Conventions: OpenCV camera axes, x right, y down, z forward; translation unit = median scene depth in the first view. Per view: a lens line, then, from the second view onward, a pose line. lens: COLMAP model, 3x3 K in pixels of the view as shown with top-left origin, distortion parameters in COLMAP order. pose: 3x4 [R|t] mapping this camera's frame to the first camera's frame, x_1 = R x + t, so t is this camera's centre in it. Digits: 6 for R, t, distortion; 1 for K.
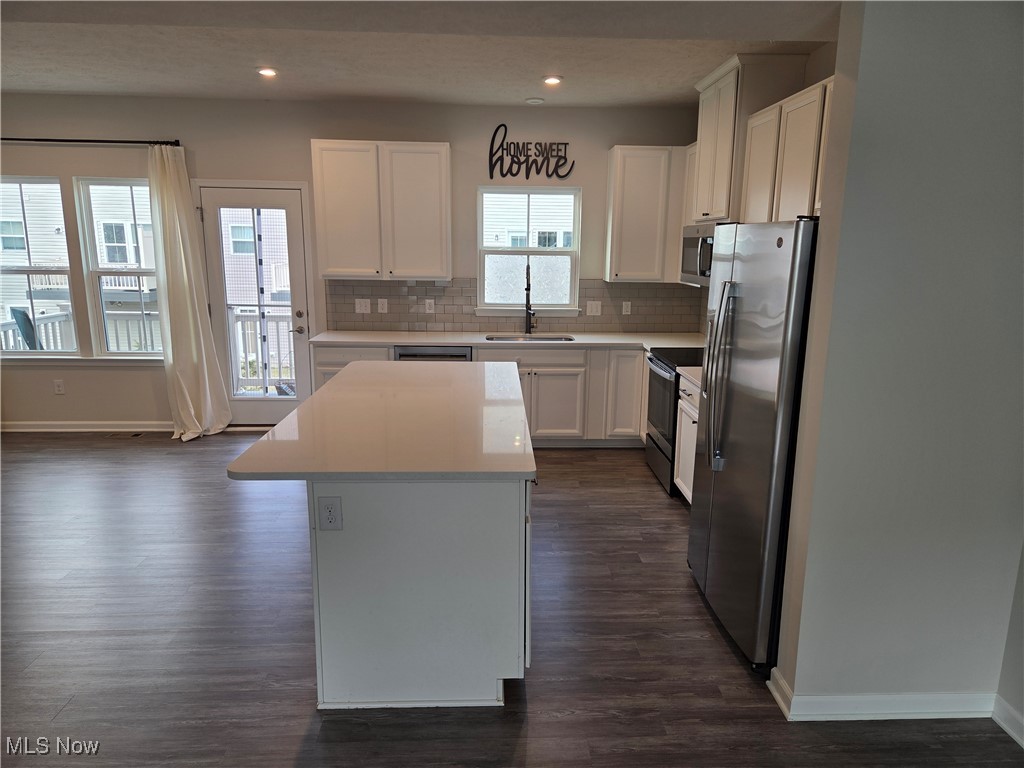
lens RADIAL K [[683.6, 0, 517.3], [0, 683.6, 384.0], [0, 0, 1]] dist [0.068040, -0.059492]
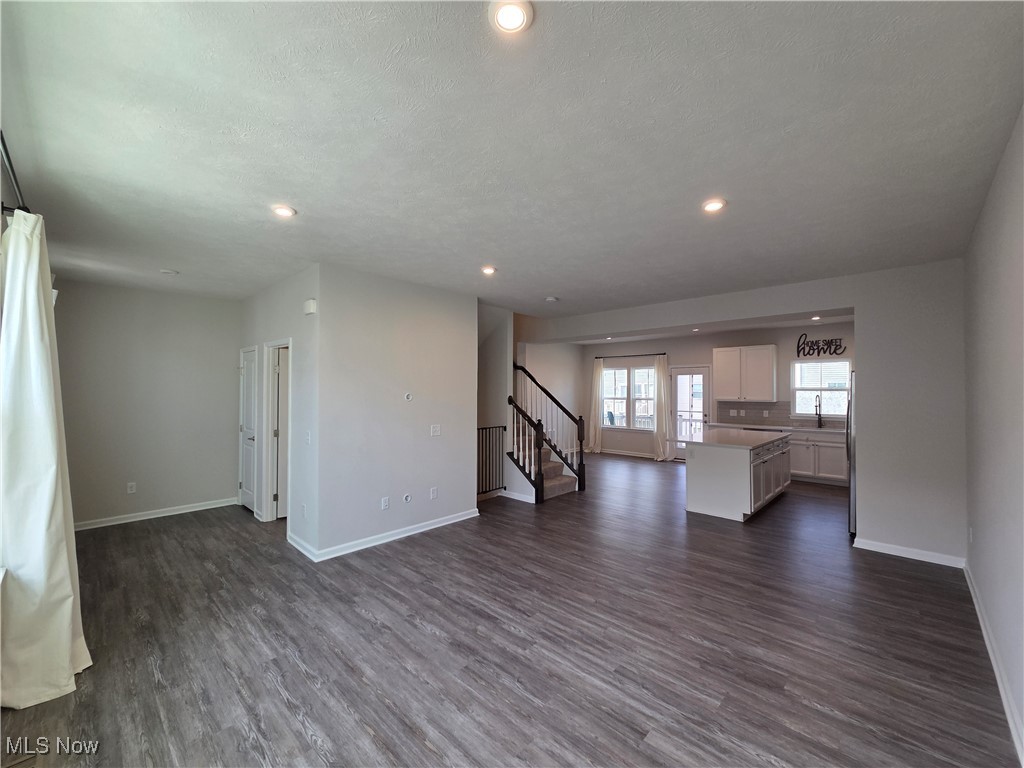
lens RADIAL K [[415.2, 0, 512.0], [0, 415.2, 385.3], [0, 0, 1]] dist [0.003567, -0.001140]
pose [[0.694137, -0.019851, -0.719569, 0.285922], [-0.140607, 0.976625, -0.162580, 0.138180], [0.705977, 0.214029, 0.675121, -0.539875]]
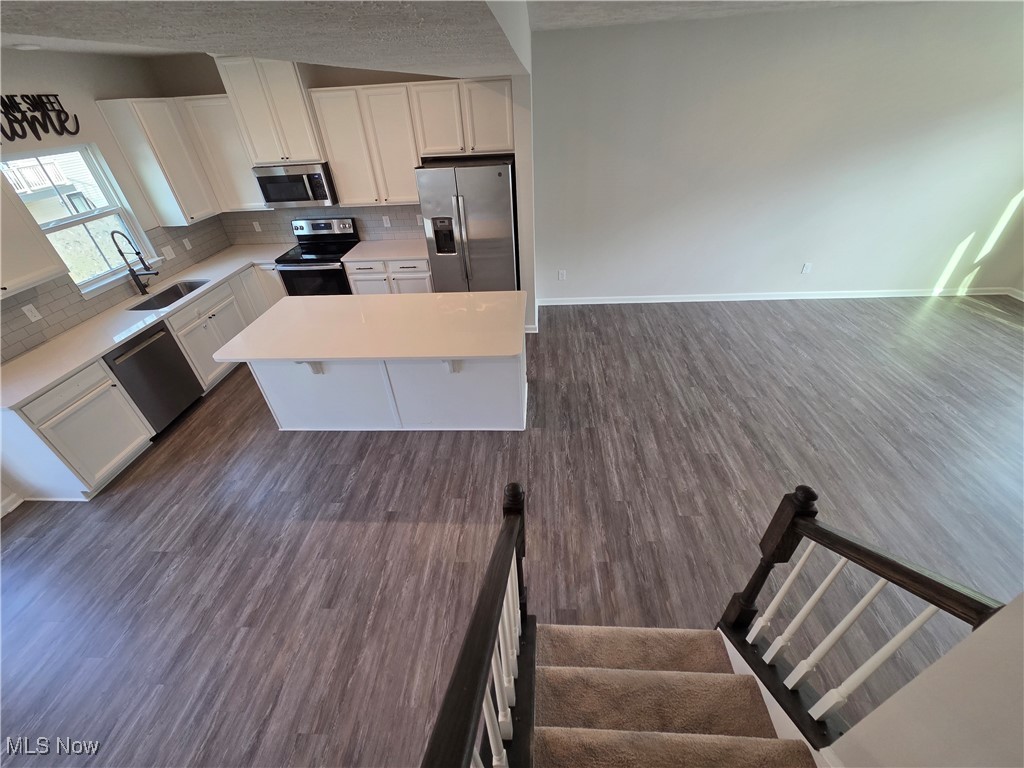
lens RADIAL K [[415.2, 0, 512.0], [0, 415.2, 385.3], [0, 0, 1]] dist [0.003567, -0.001140]
pose [[0.093546, -0.591218, 0.801068, -0.576405], [0.255059, 0.791976, 0.554724, -0.186623], [-0.962390, 0.152427, 0.224882, 0.313765]]
